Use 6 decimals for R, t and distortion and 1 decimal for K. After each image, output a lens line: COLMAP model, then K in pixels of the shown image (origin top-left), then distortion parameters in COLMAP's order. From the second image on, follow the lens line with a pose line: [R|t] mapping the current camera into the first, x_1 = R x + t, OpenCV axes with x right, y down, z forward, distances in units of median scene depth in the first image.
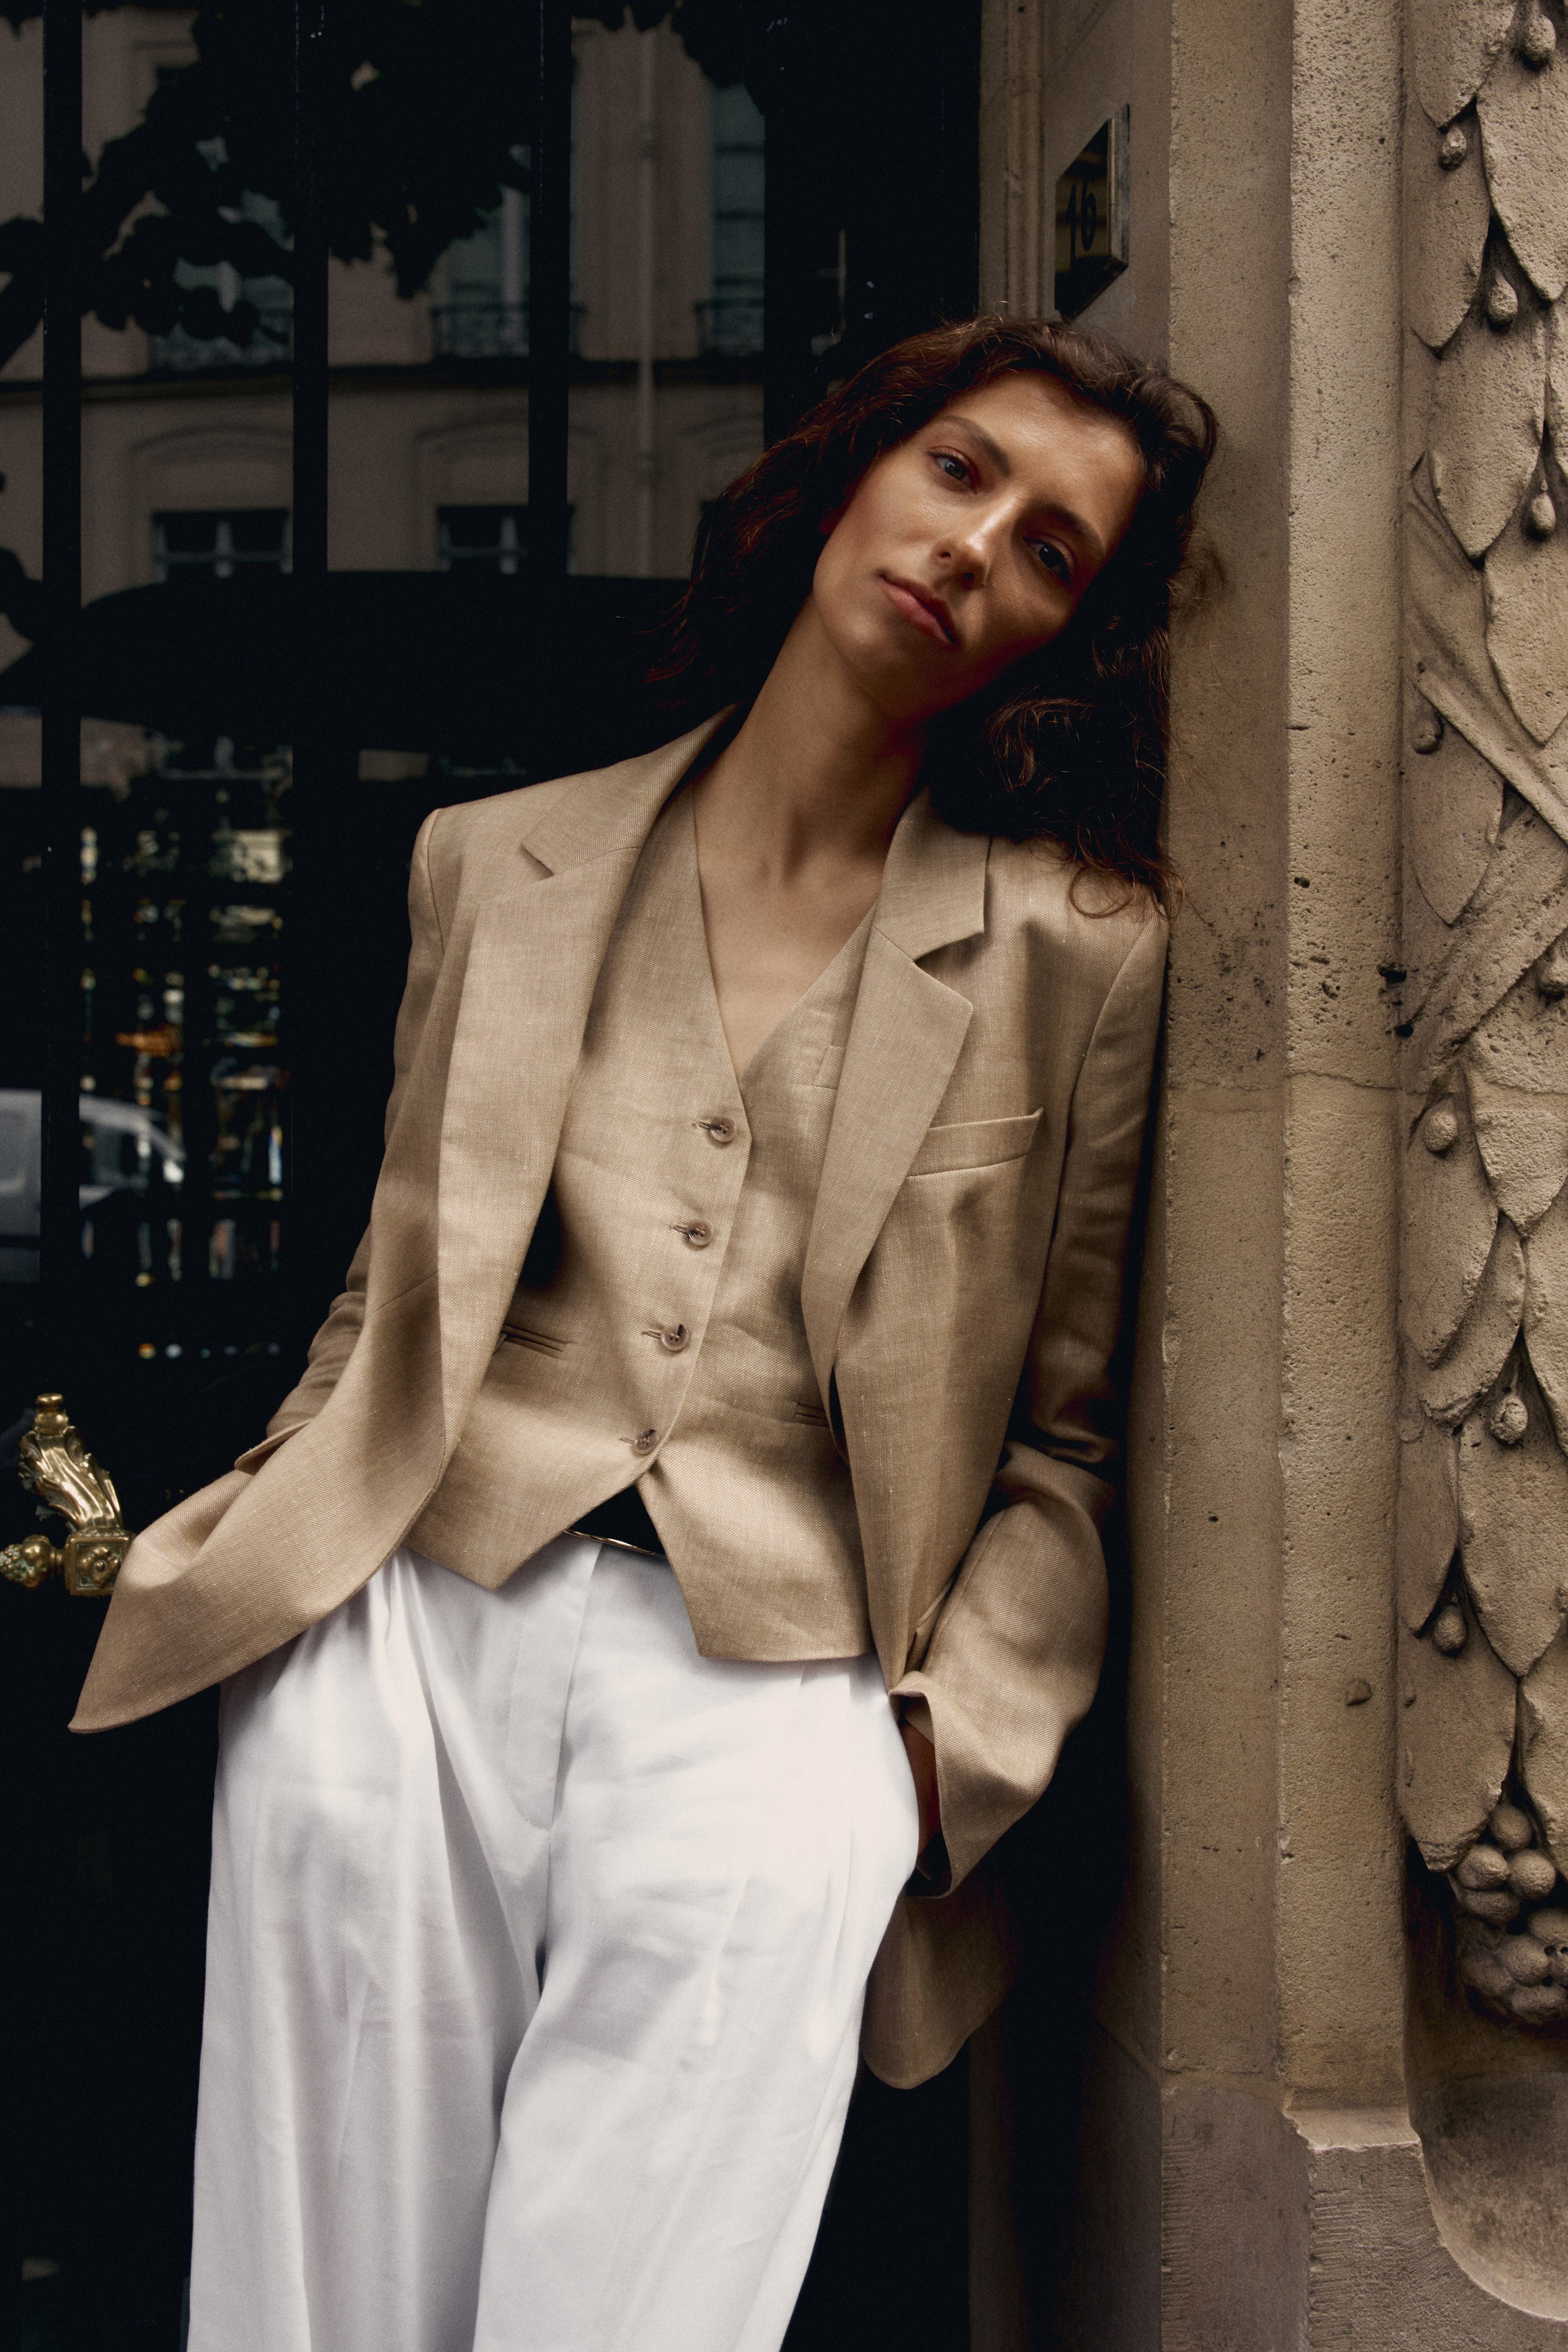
lens RADIAL K [[3144.3, 0, 784.0], [0, 3144.3, 1176.0], [0, 0, 1]] dist [-0.006621, -0.079596]
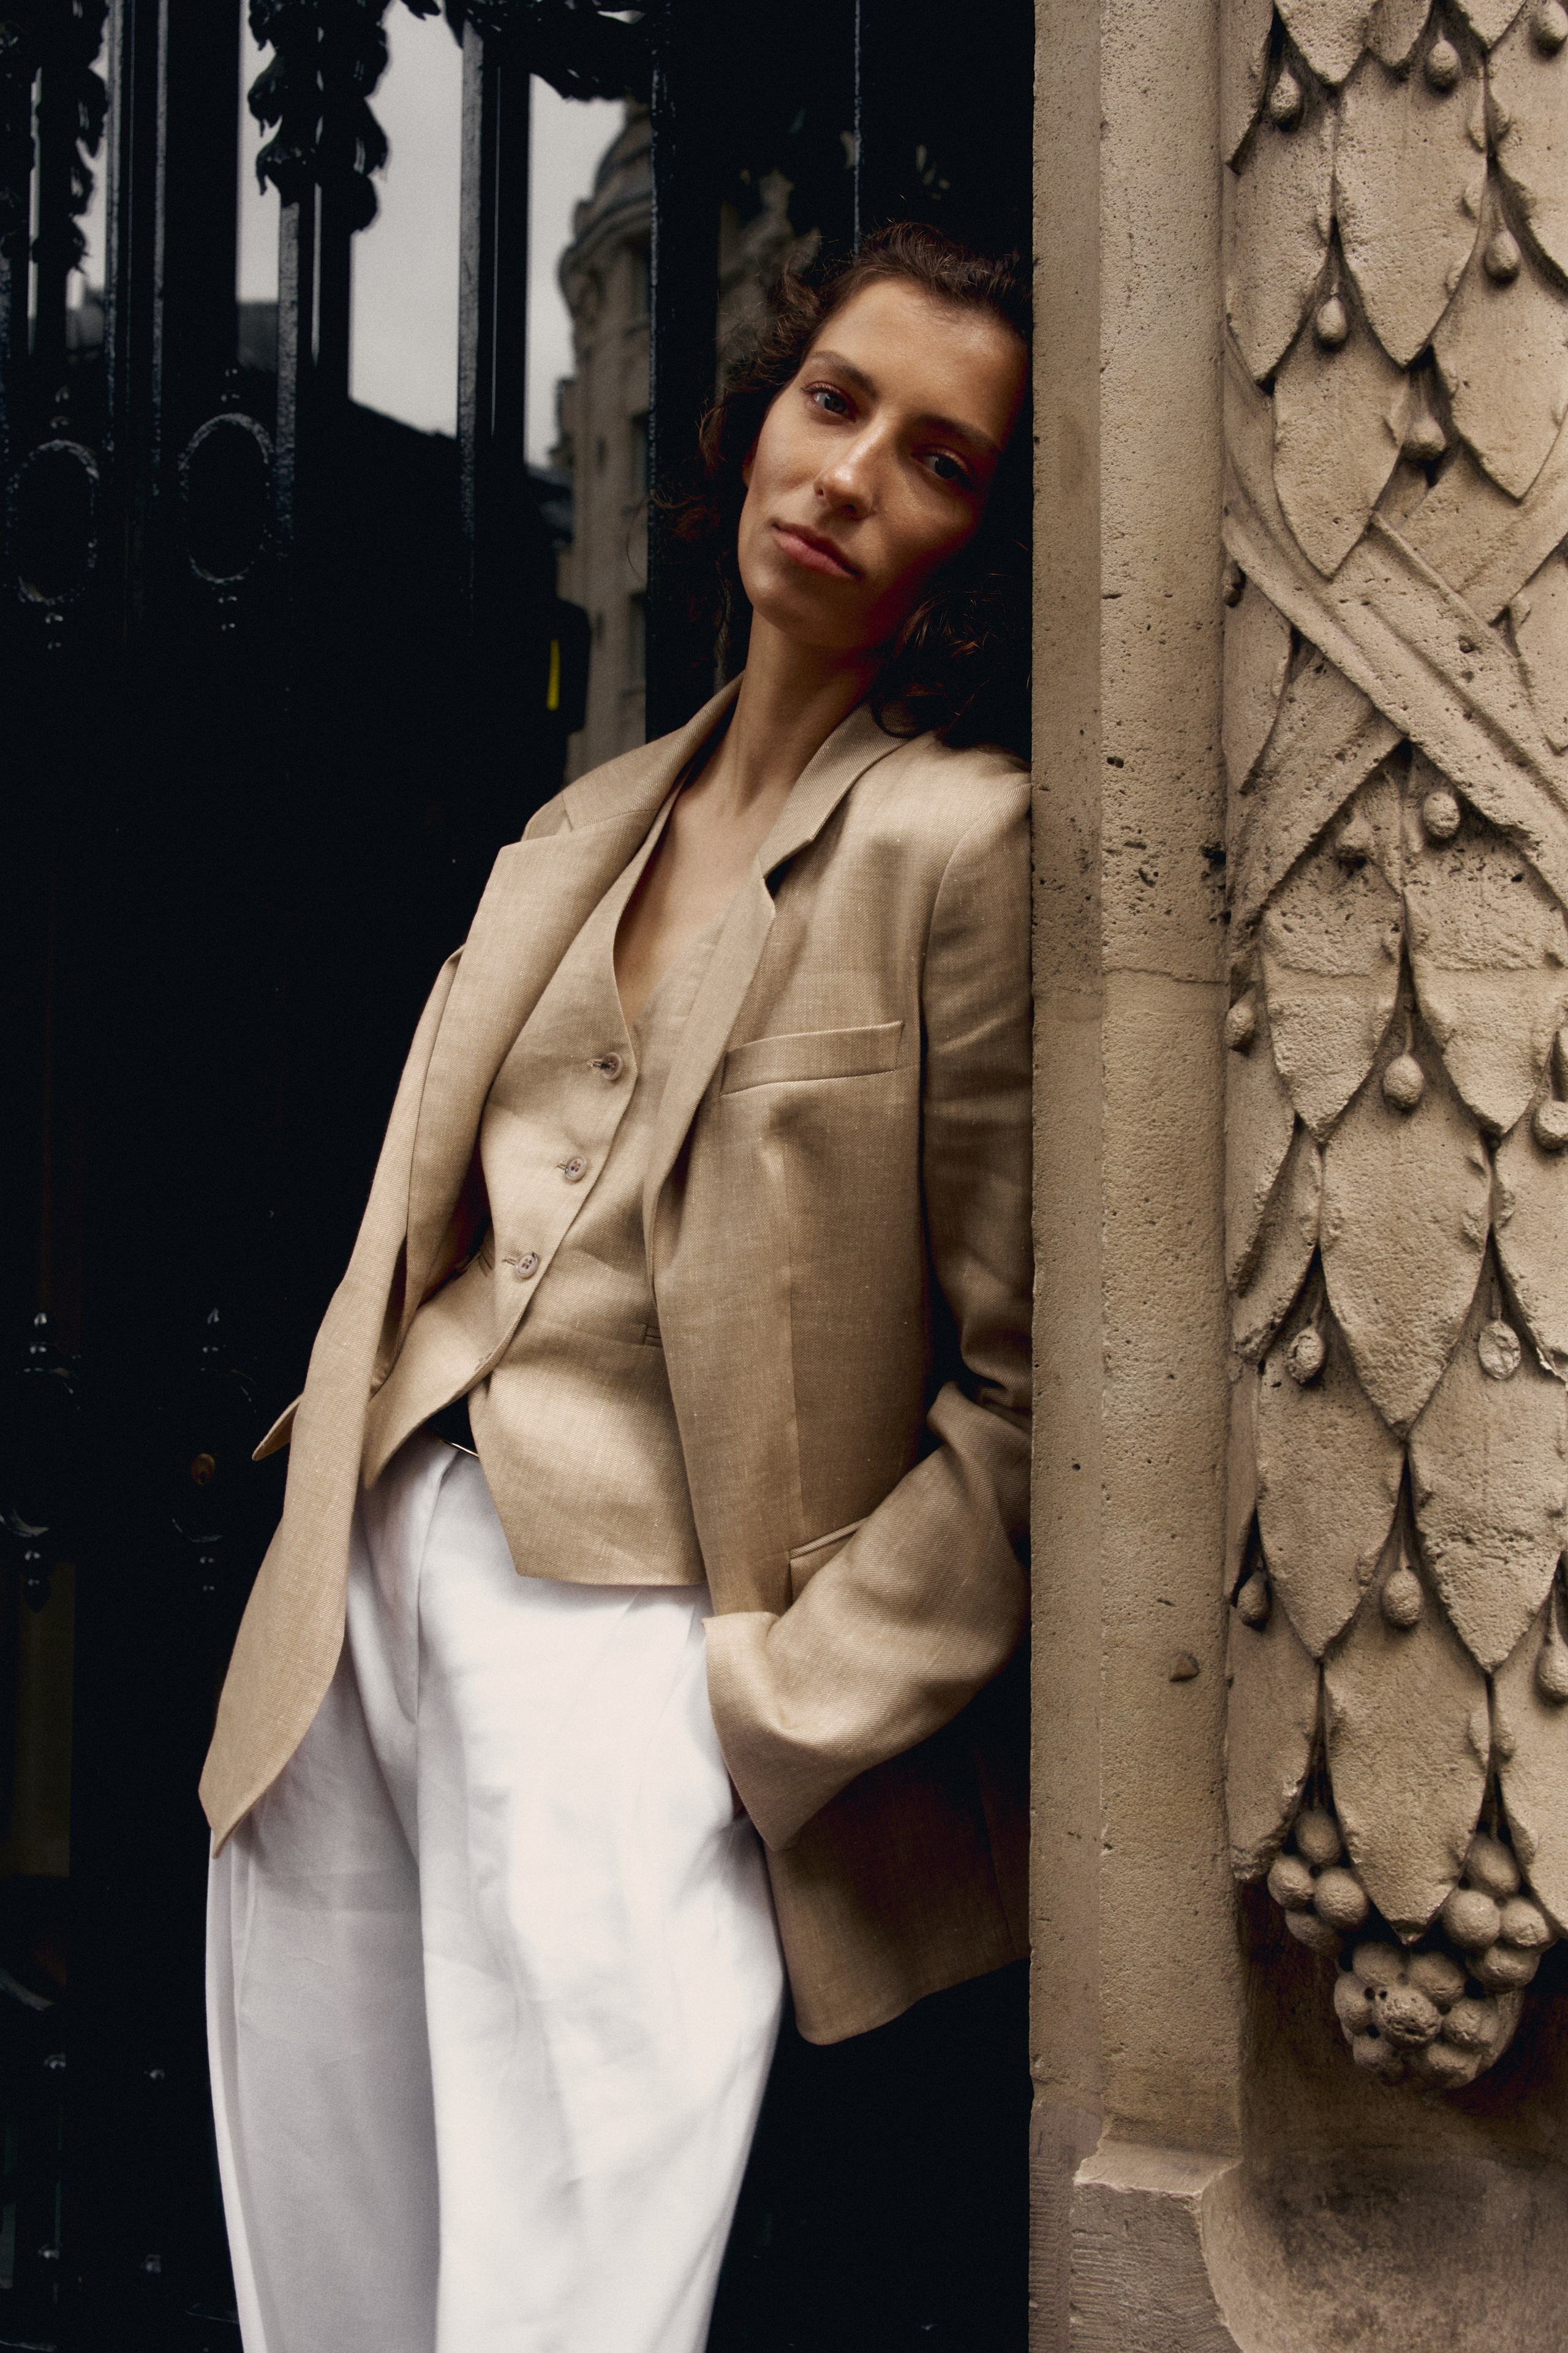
lens RADIAL K [[2953.9, 0, 784.6], [0, 2953.9, 1037.6], [0, 0, 1]] dist [-0.041630, 0.022386]
pose [[0.827742, -0.042269, -0.559514, 0.567005], [-0.005728, 0.996470, -0.083753, 0.059198], [0.561079, 0.072531, 0.824578, 0.247723]]
